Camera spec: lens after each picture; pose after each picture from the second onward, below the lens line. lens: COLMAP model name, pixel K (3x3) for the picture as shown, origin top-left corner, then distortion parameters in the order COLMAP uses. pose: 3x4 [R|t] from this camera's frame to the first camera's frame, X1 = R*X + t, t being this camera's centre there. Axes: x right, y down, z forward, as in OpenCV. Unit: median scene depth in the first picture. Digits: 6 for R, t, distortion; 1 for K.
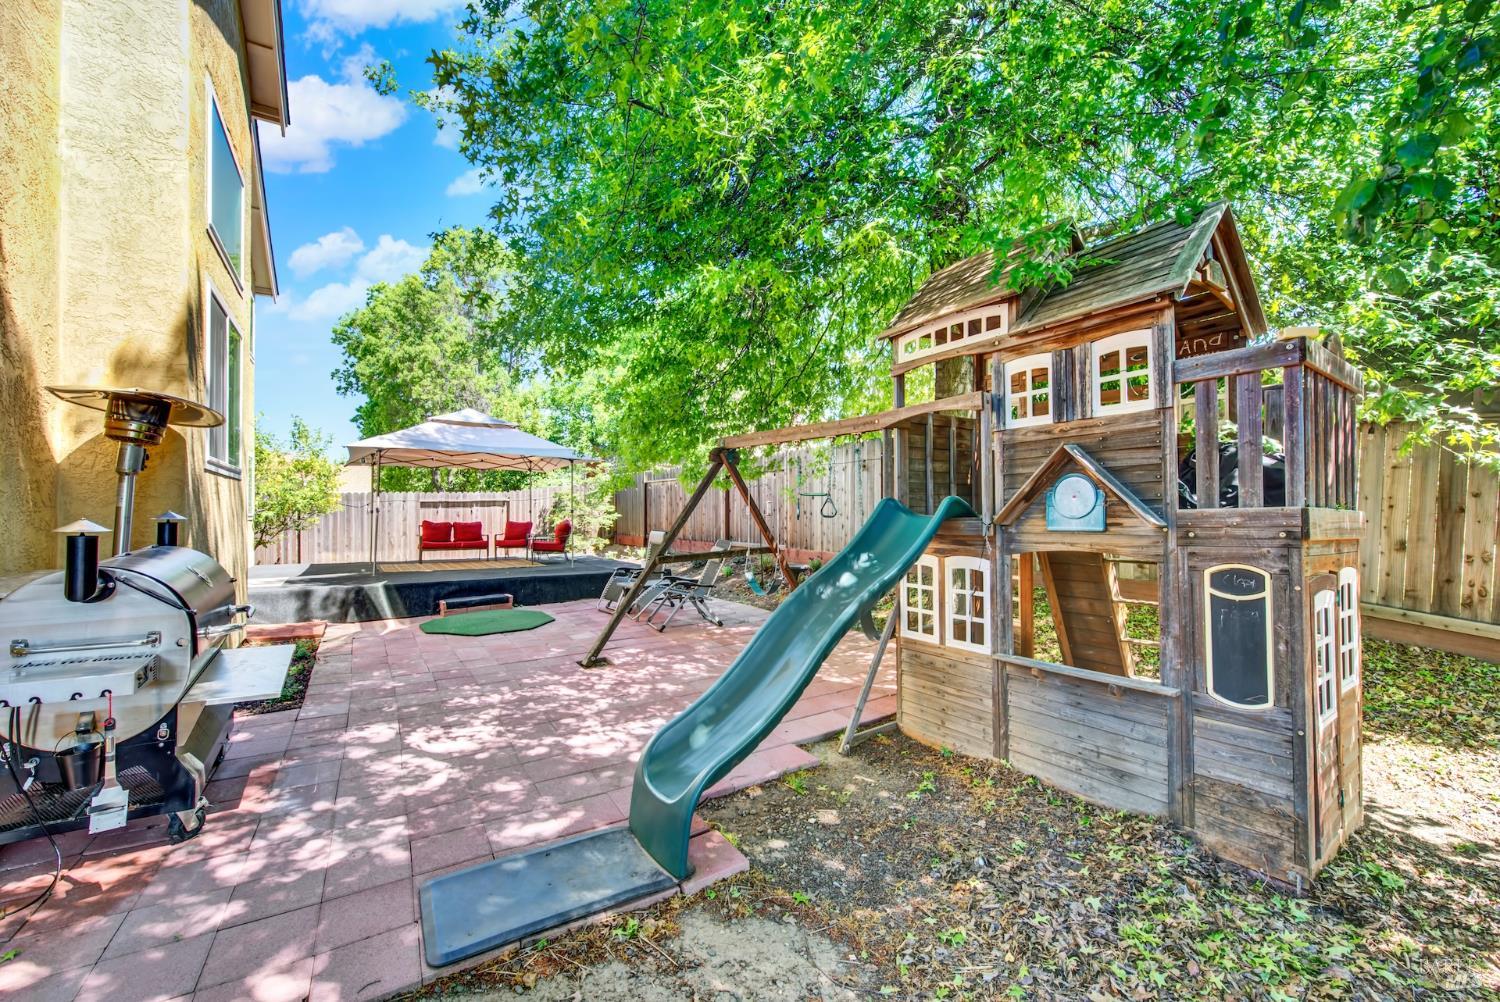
lens RADIAL K [[598.4, 0, 745.9], [0, 598.4, 506.8], [0, 0, 1]] dist [0.001556, -0.002046]
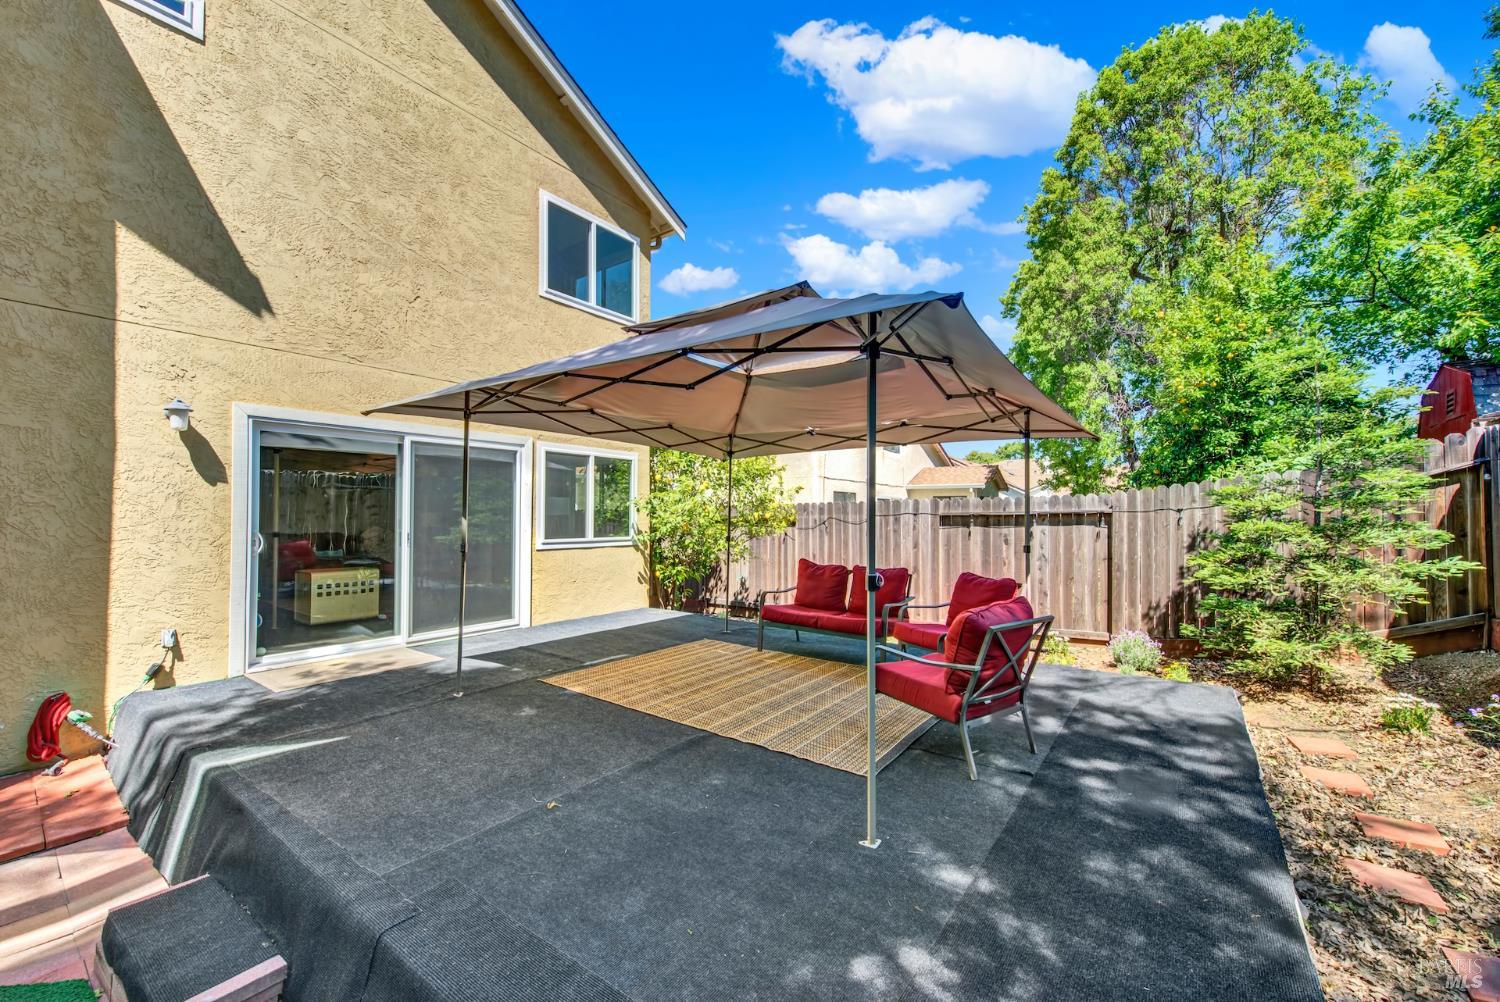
lens RADIAL K [[598.4, 0, 752.7], [0, 598.4, 506.6], [0, 0, 1]] dist [0.001556, -0.002046]
pose [[0.355843, -0.007093, -0.934519, -0.075766], [0.000506, 0.999973, -0.007397, -0.013192], [0.934545, 0.002160, 0.355837, 0.647456]]
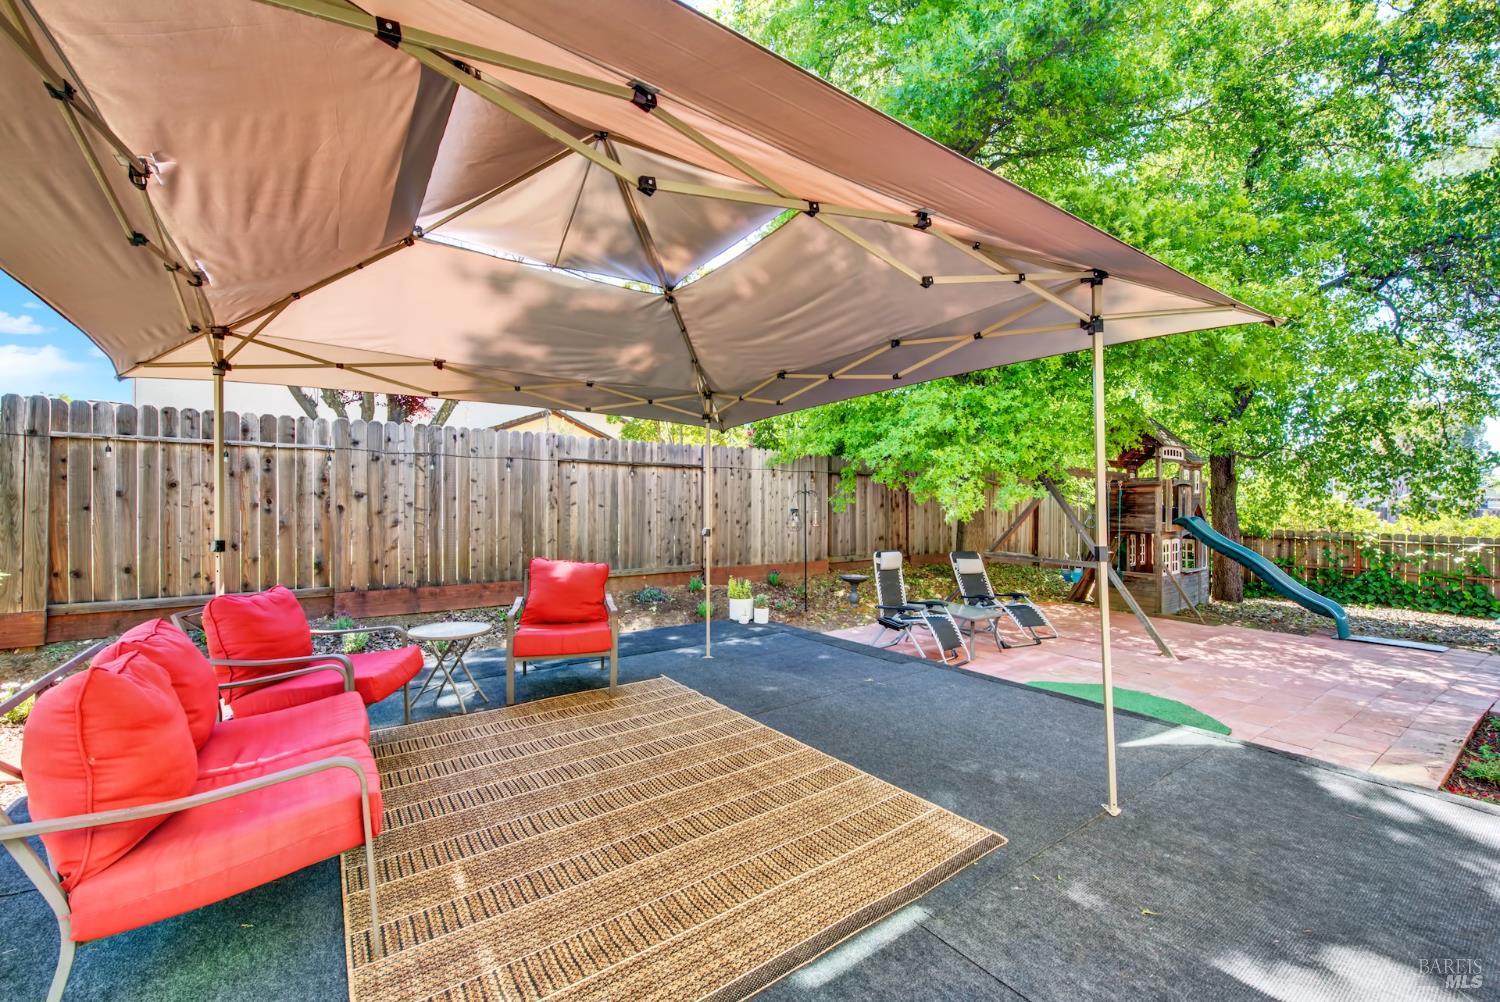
lens RADIAL K [[598.4, 0, 747.3], [0, 598.4, 506.9], [0, 0, 1]] dist [0.001556, -0.002046]
pose [[-0.028479, -0.000905, 0.999594, -0.538828], [-0.009536, 0.999954, 0.000633, -0.008371], [-0.999549, -0.009514, -0.028486, 0.720881]]
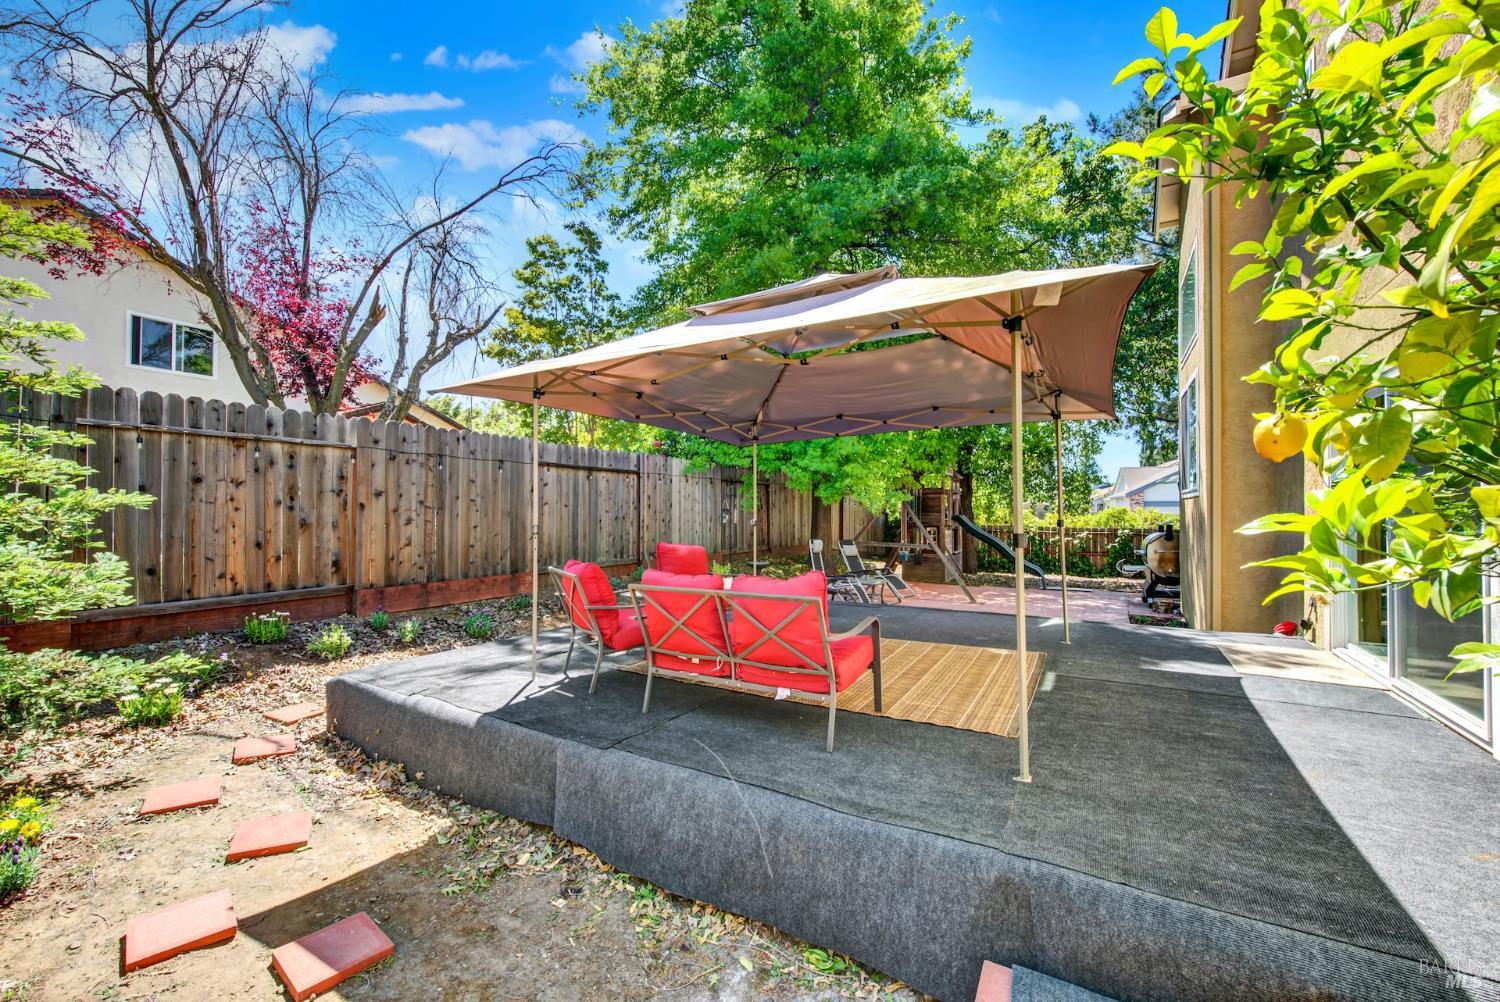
lens RADIAL K [[598.4, 0, 743.8], [0, 598.4, 512.3], [0, 0, 1]] dist [0.001556, -0.002046]
pose [[-0.431088, -0.000729, 0.902310, -0.610334], [-0.007359, 0.999969, -0.002708, -0.000781], [-0.902280, -0.007807, -0.431080, 0.931483]]
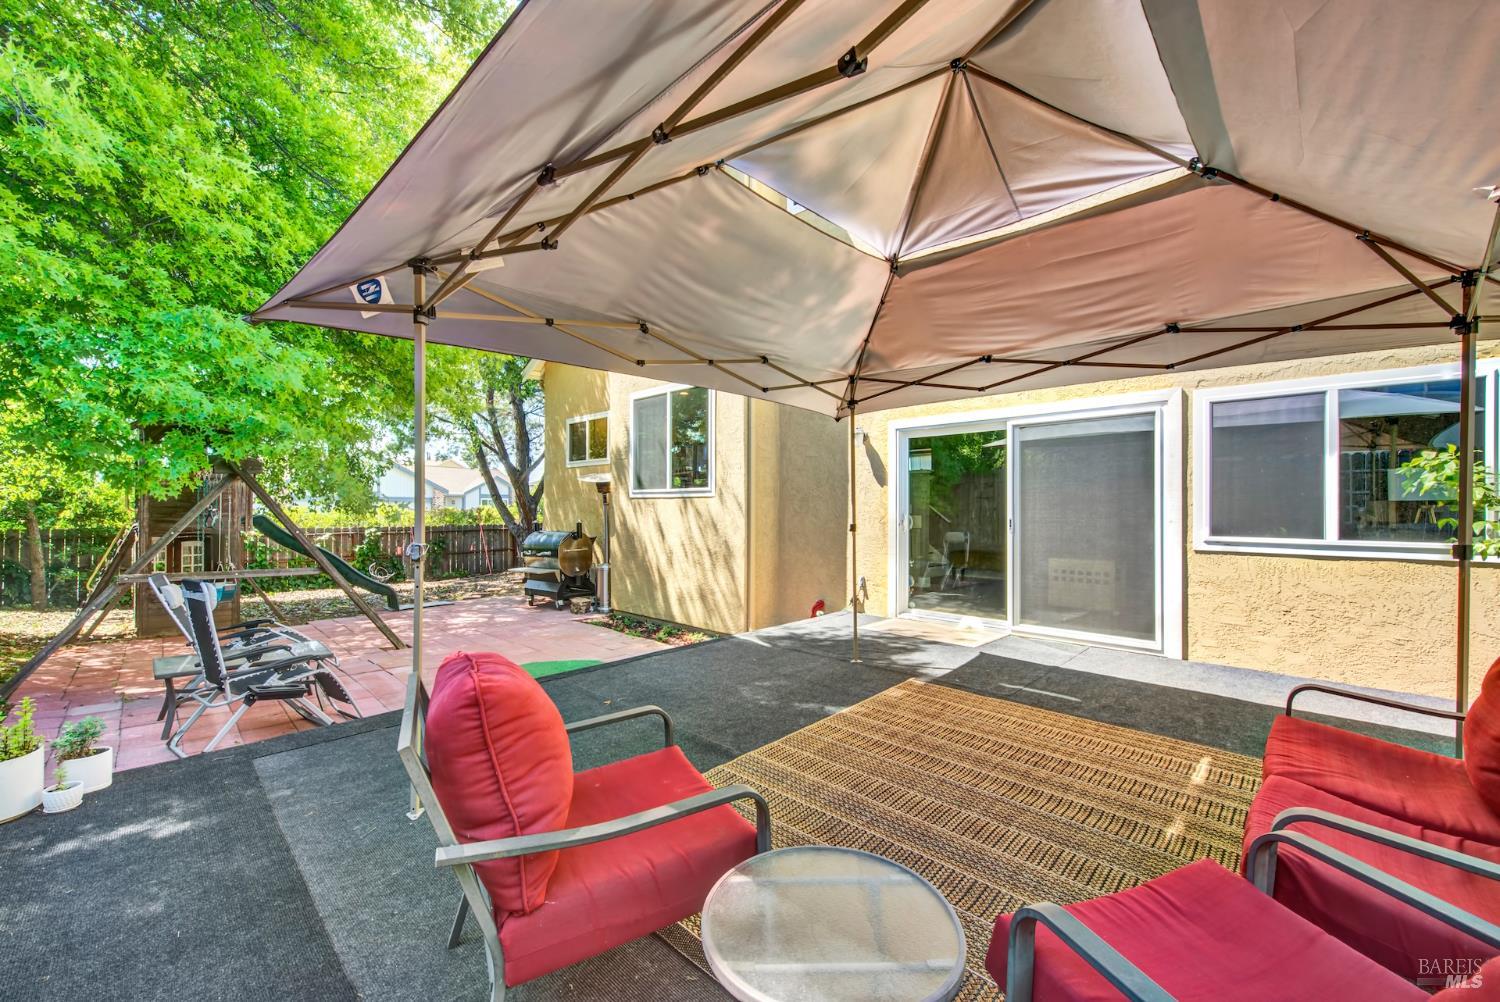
lens RADIAL K [[598.4, 0, 750.3], [0, 598.4, 506.9], [0, 0, 1]] dist [0.001556, -0.002046]
pose [[-0.975295, 0.000161, -0.220909, -0.263068], [0.001754, 0.999974, -0.007014, -0.004648], [0.220902, -0.007229, -0.975269, 0.903437]]
